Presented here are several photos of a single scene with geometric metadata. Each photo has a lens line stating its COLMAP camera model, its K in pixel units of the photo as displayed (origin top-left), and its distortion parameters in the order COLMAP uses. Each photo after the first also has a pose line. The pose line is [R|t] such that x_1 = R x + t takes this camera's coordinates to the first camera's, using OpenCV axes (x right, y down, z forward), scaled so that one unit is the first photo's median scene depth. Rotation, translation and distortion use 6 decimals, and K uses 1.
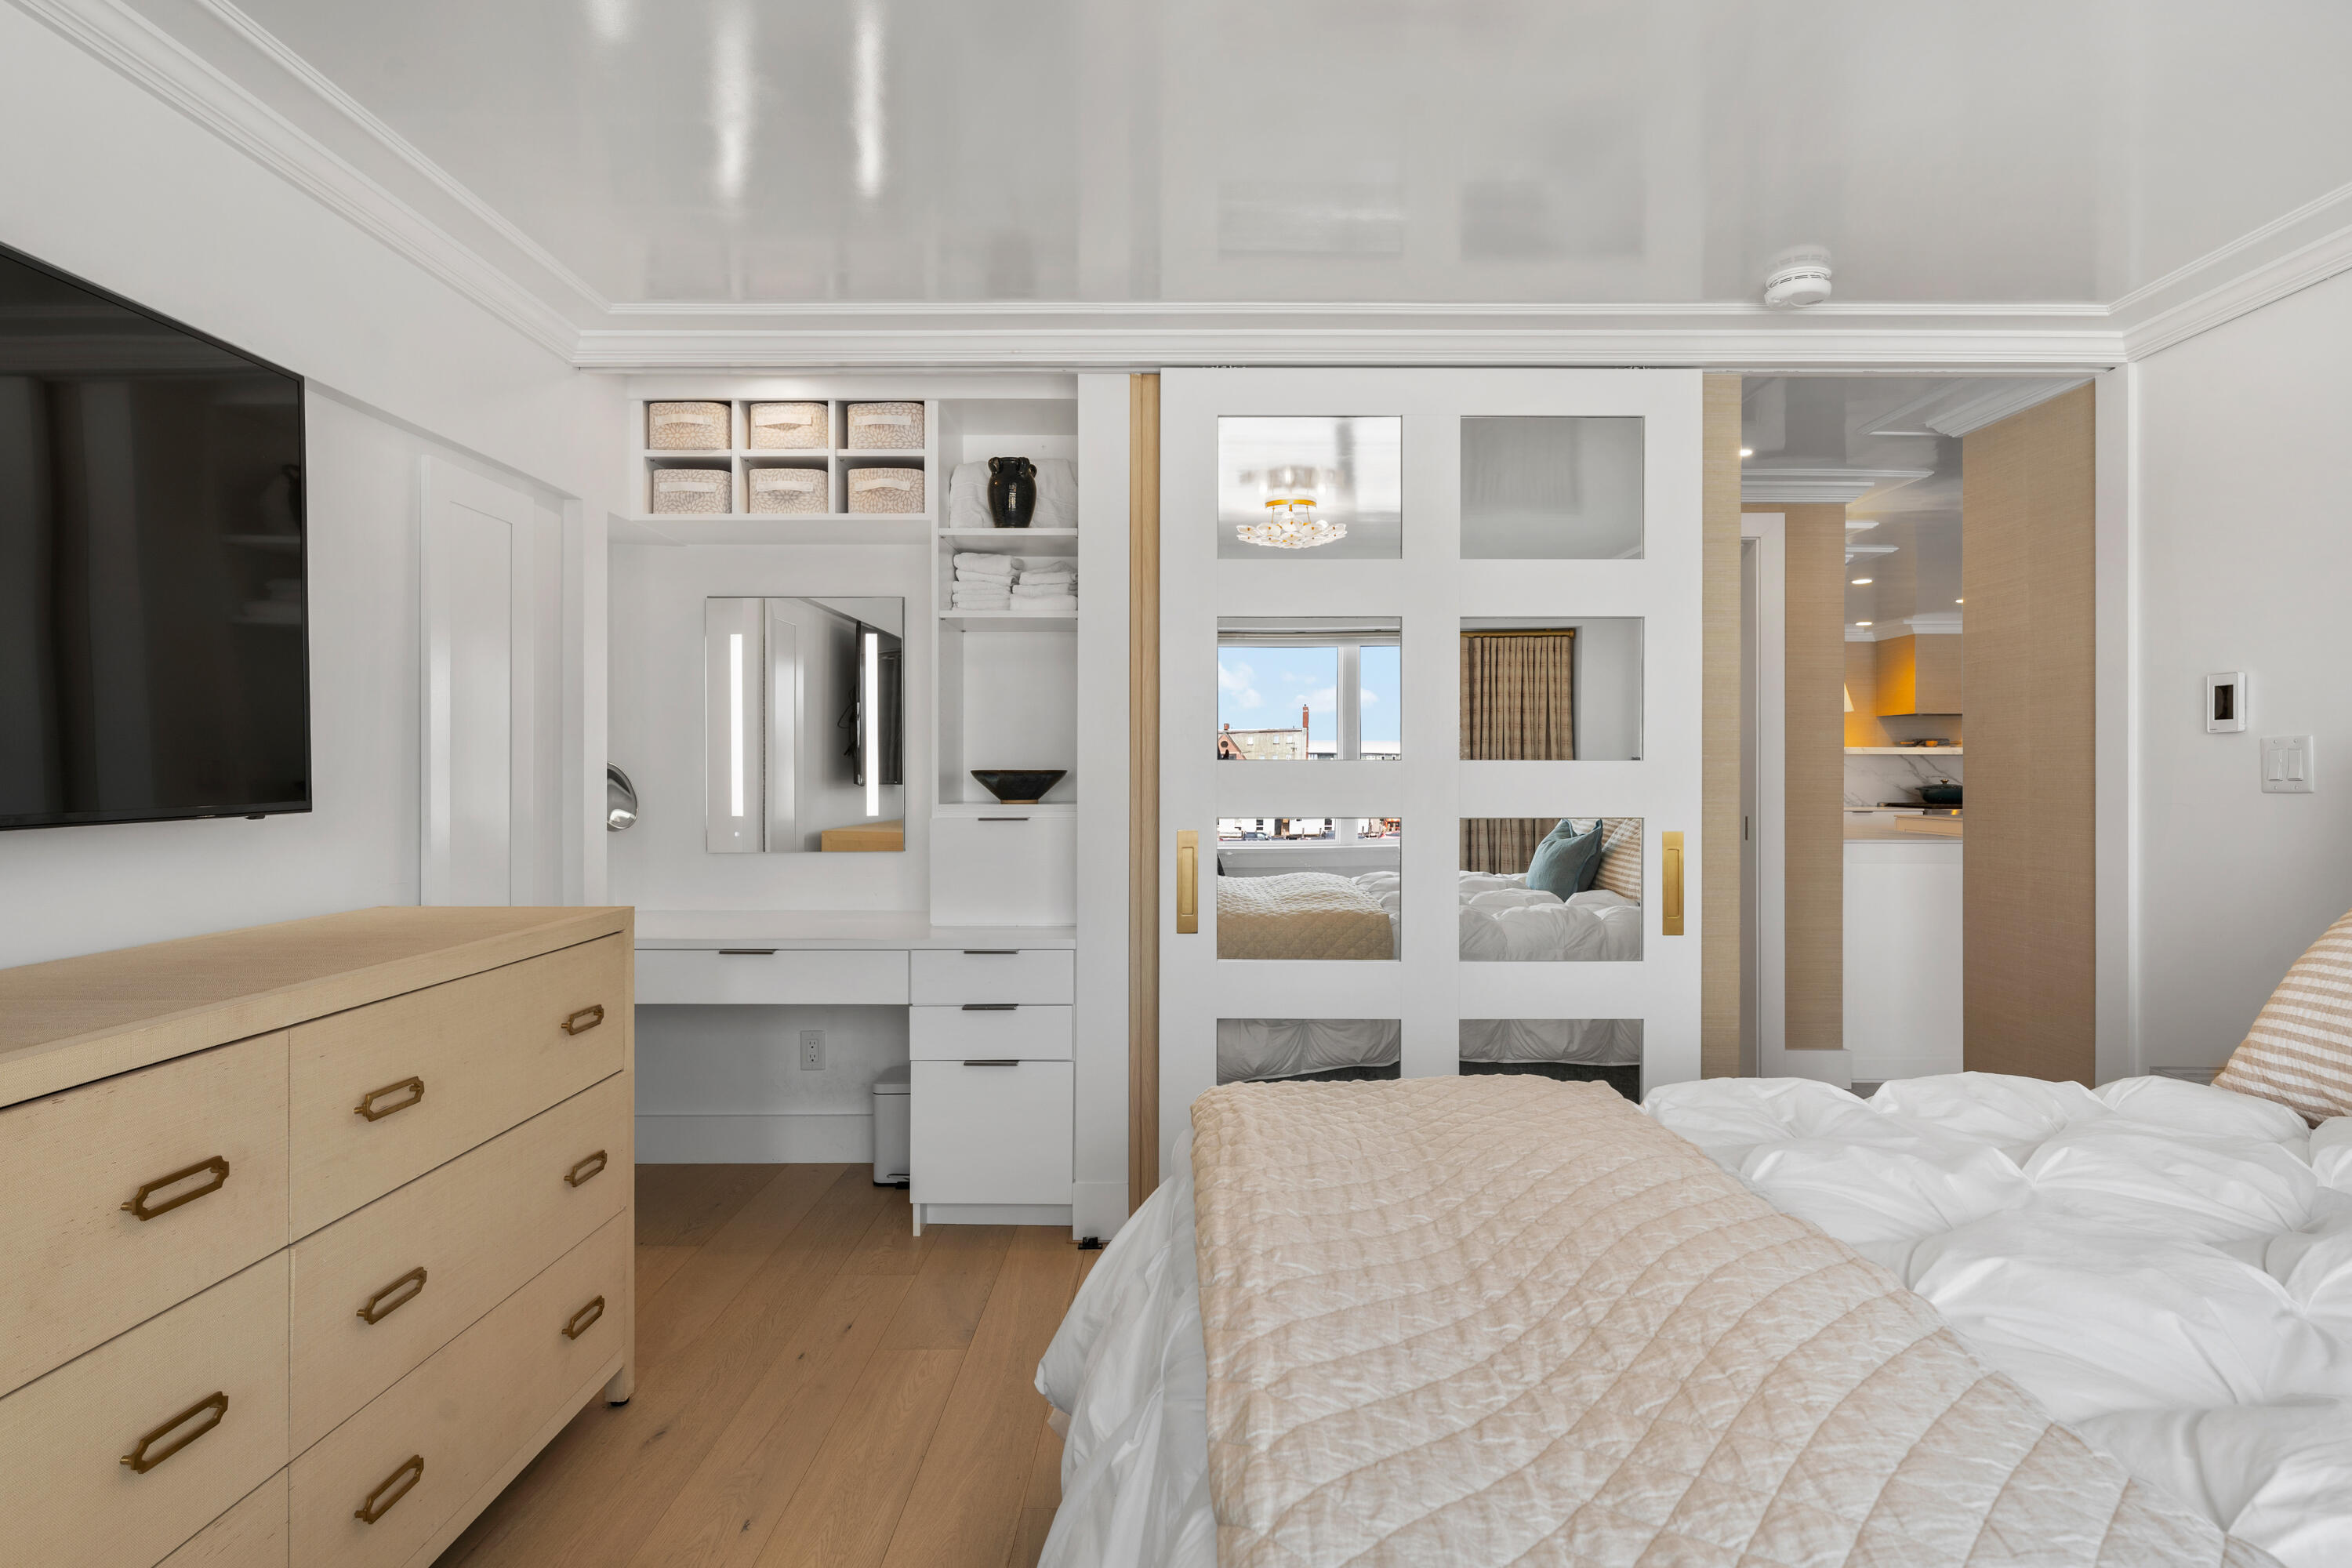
lens RADIAL K [[1201.2, 0, 1184.6], [0, 1201.2, 778.0], [0, 0, 1]] dist [-0.000264, -0.000890]
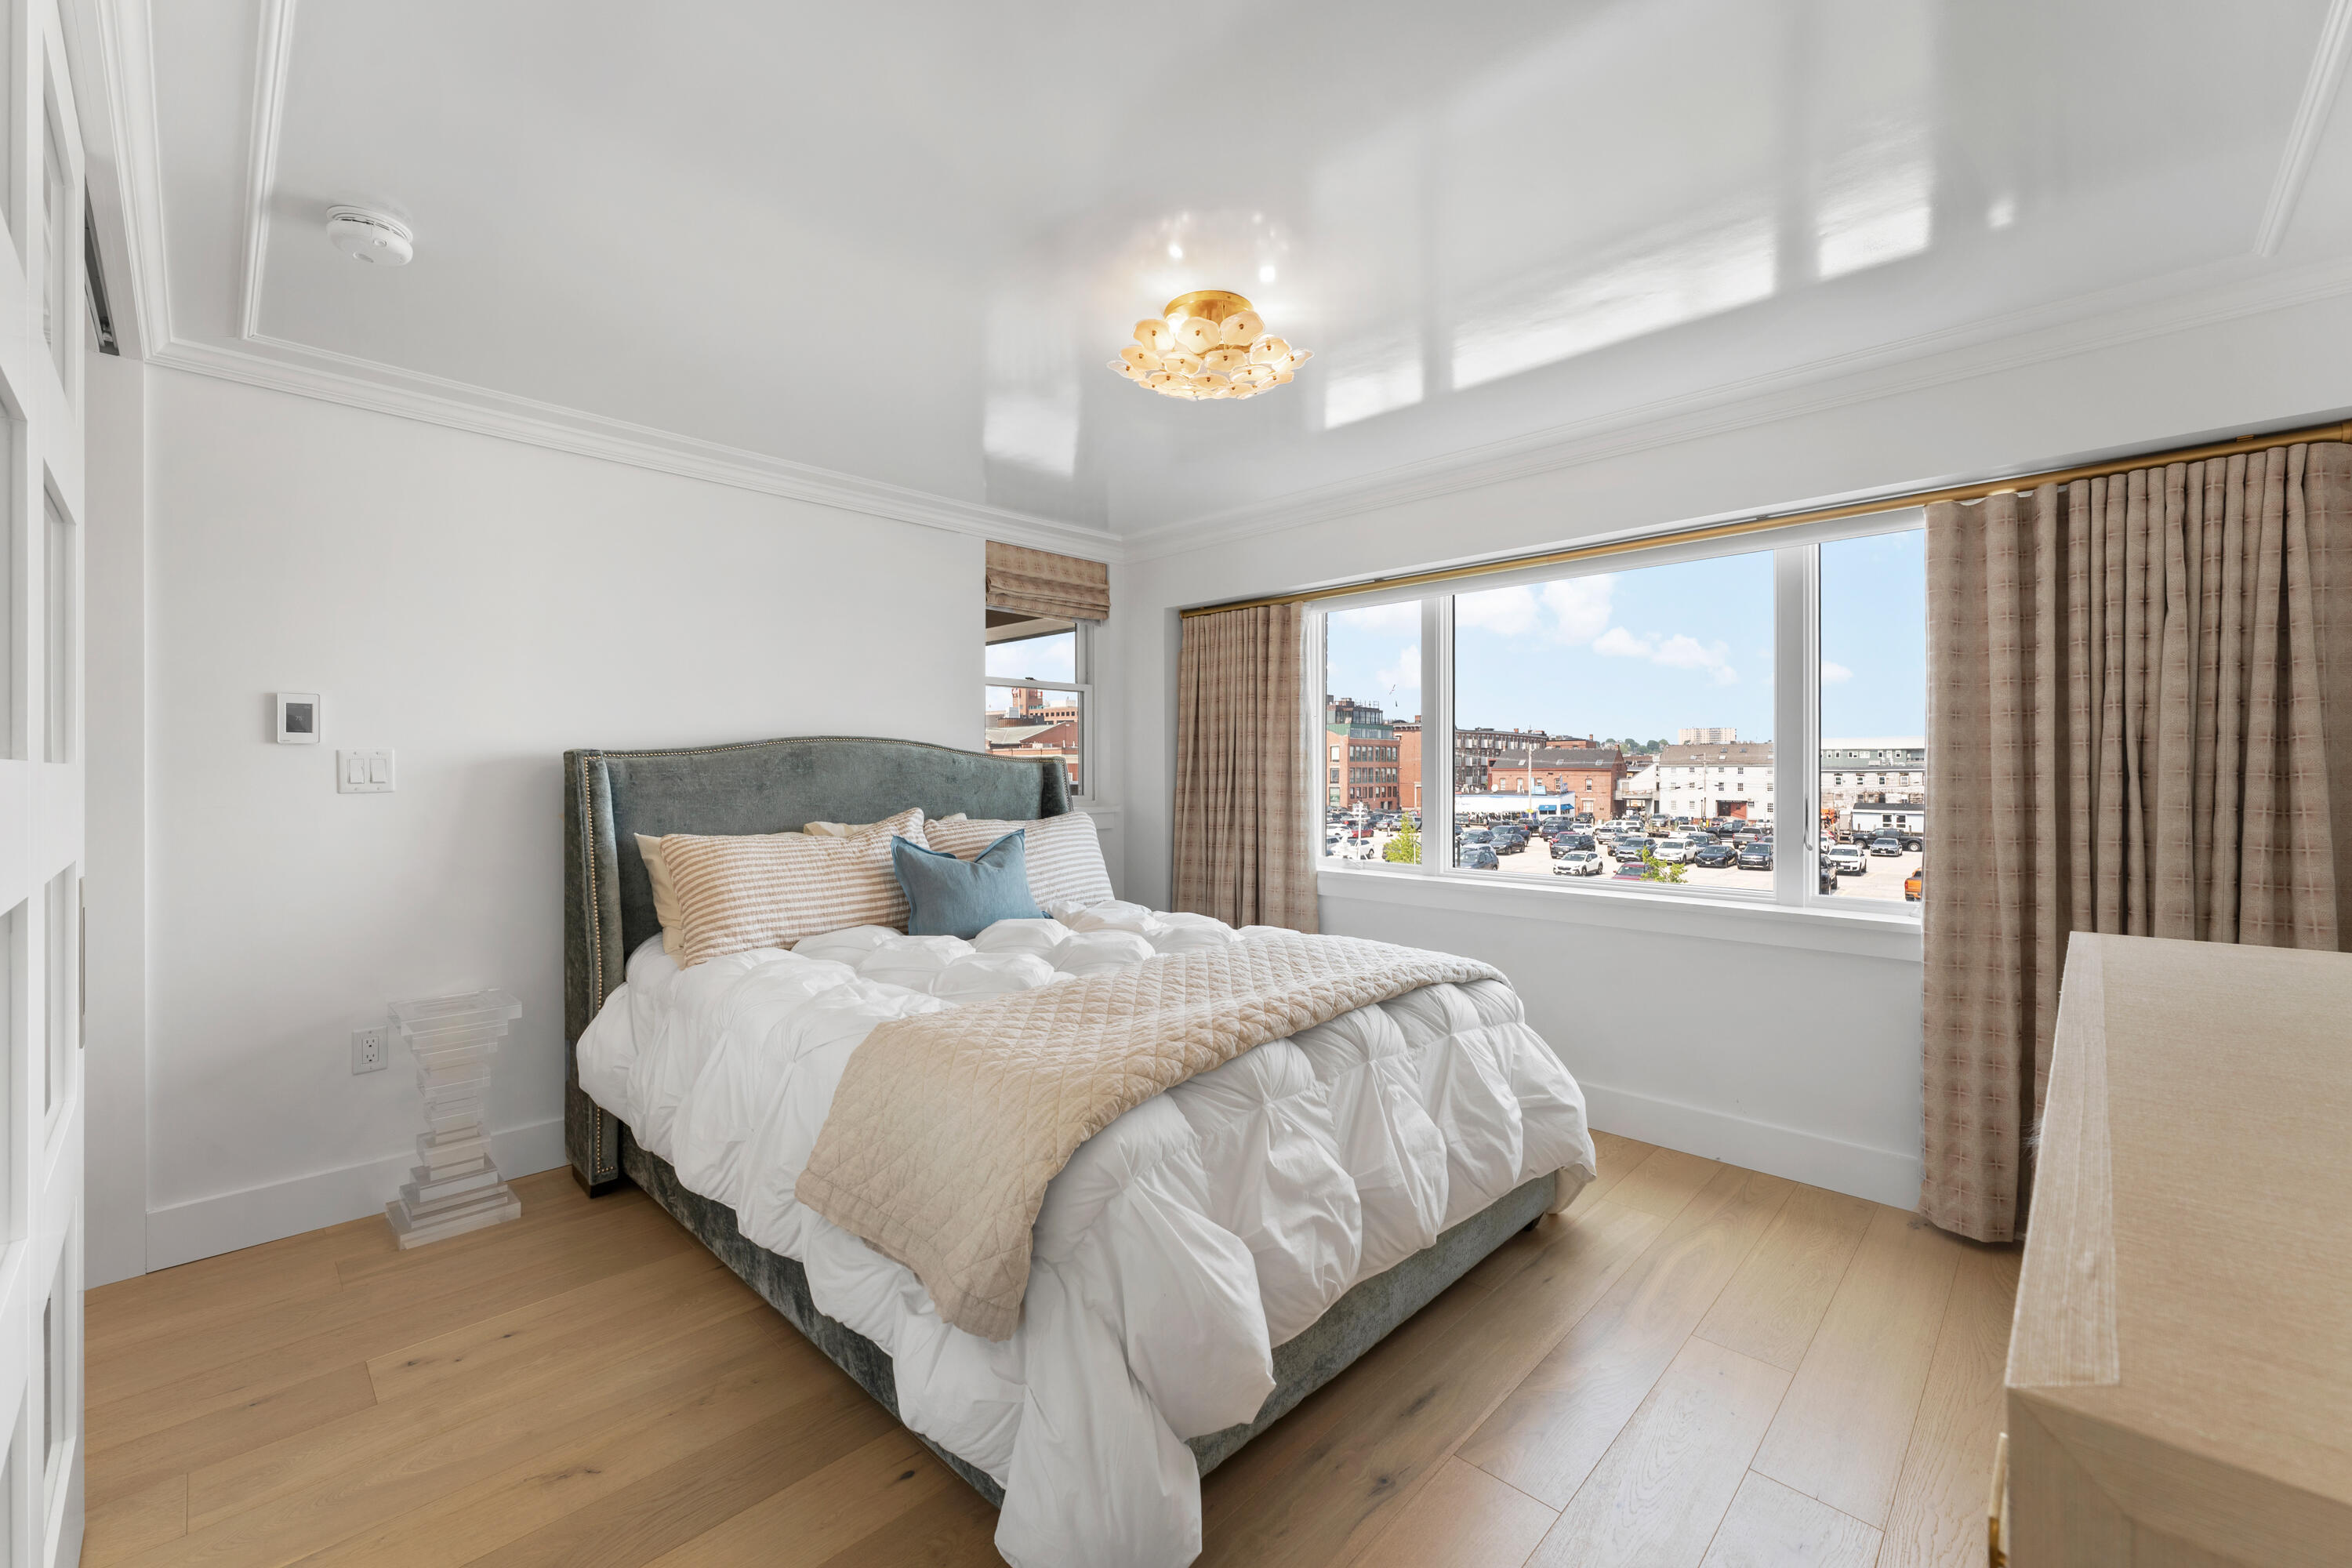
lens RADIAL K [[947.3, 0, 1156.6], [0, 947.3, 772.3], [0, 0, 1]] dist [-0.002104, -0.000282]
pose [[-0.725524, 0.005278, 0.688176, -0.298669], [0.005546, 0.999983, -0.001823, -0.002316], [-0.688174, 0.002494, -0.725541, 0.840576]]
